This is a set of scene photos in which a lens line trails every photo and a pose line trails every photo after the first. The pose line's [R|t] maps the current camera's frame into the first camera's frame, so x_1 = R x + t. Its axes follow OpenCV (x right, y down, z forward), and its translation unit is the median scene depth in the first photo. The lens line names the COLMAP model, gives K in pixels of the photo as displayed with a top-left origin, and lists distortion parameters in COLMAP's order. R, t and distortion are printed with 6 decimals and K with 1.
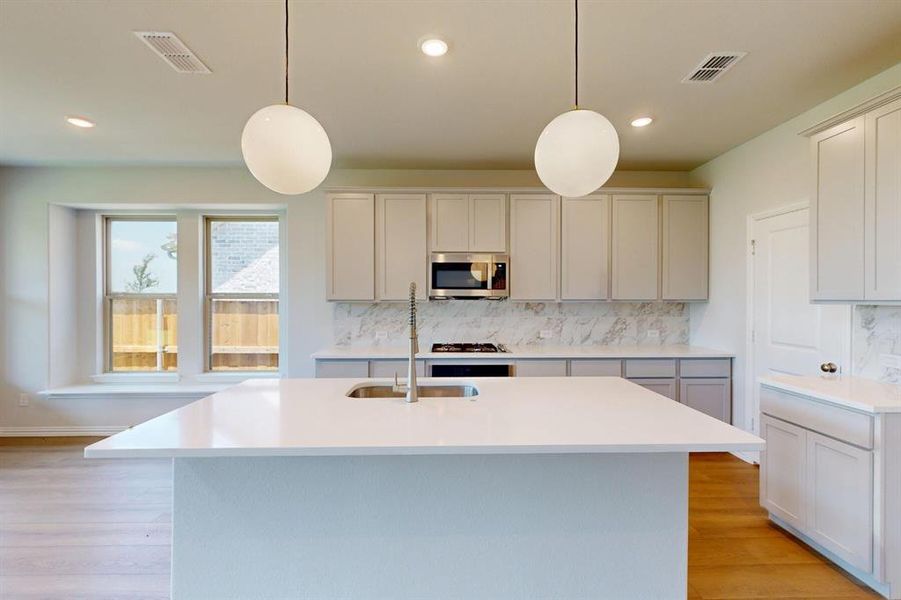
lens RADIAL K [[391.9, 0, 452.9], [0, 391.9, 301.4], [0, 0, 1]] dist [-0.002908, -0.000052]
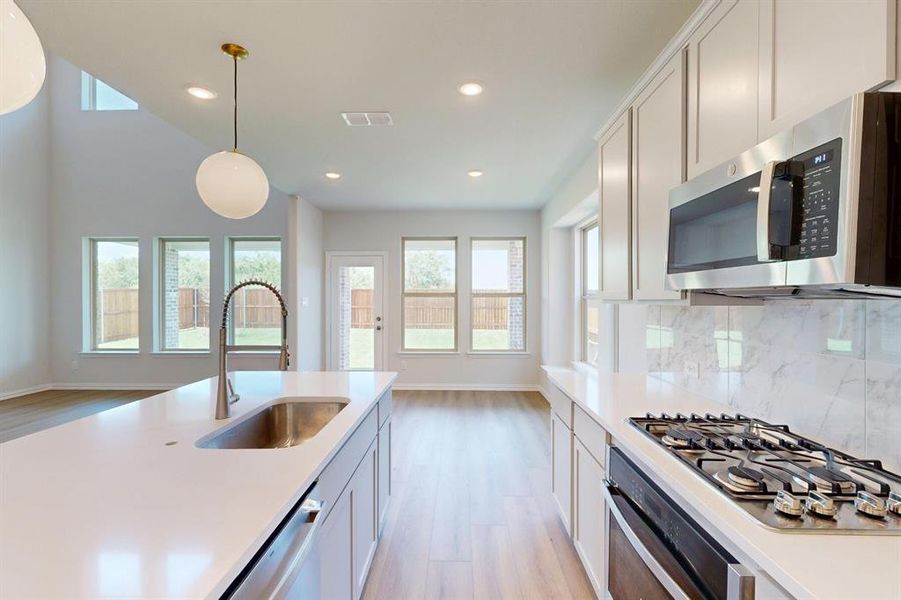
lens RADIAL K [[391.9, 0, 446.4], [0, 391.9, 299.7], [0, 0, 1]] dist [-0.002908, -0.000052]
pose [[-0.066016, 0.001518, -0.997817, 0.342318], [-0.003264, 0.999993, 0.001737, -0.003696], [0.997813, 0.003372, -0.066010, 0.724026]]
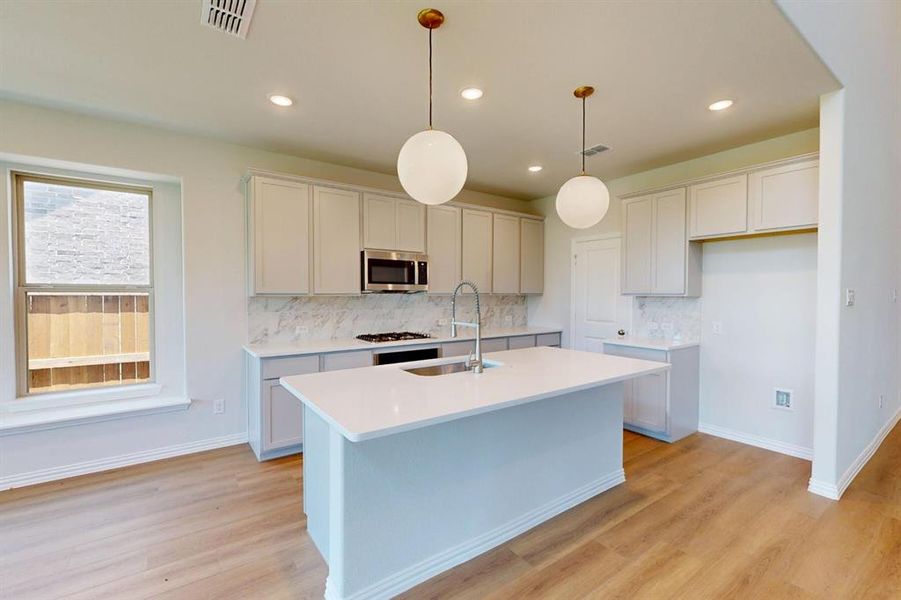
lens RADIAL K [[391.9, 0, 455.3], [0, 391.9, 298.8], [0, 0, 1]] dist [-0.002908, -0.000052]
pose [[0.823330, -0.007577, 0.567513, -0.421524], [0.002641, 0.999951, 0.009519, 0.000897], [-0.567557, -0.006338, 0.823310, -0.009246]]
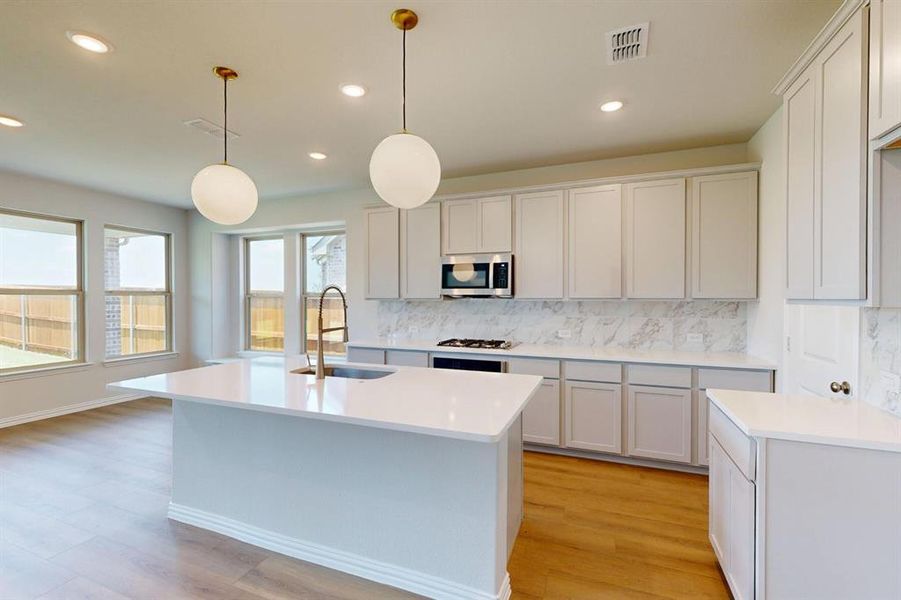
lens RADIAL K [[391.9, 0, 456.4], [0, 391.9, 301.6], [0, 0, 1]] dist [-0.002908, -0.000052]
pose [[0.922025, 0.004277, -0.387107, 0.373499], [-0.002557, 0.999984, 0.004957, -0.000122], [0.387123, -0.003580, 0.922021, 0.001937]]
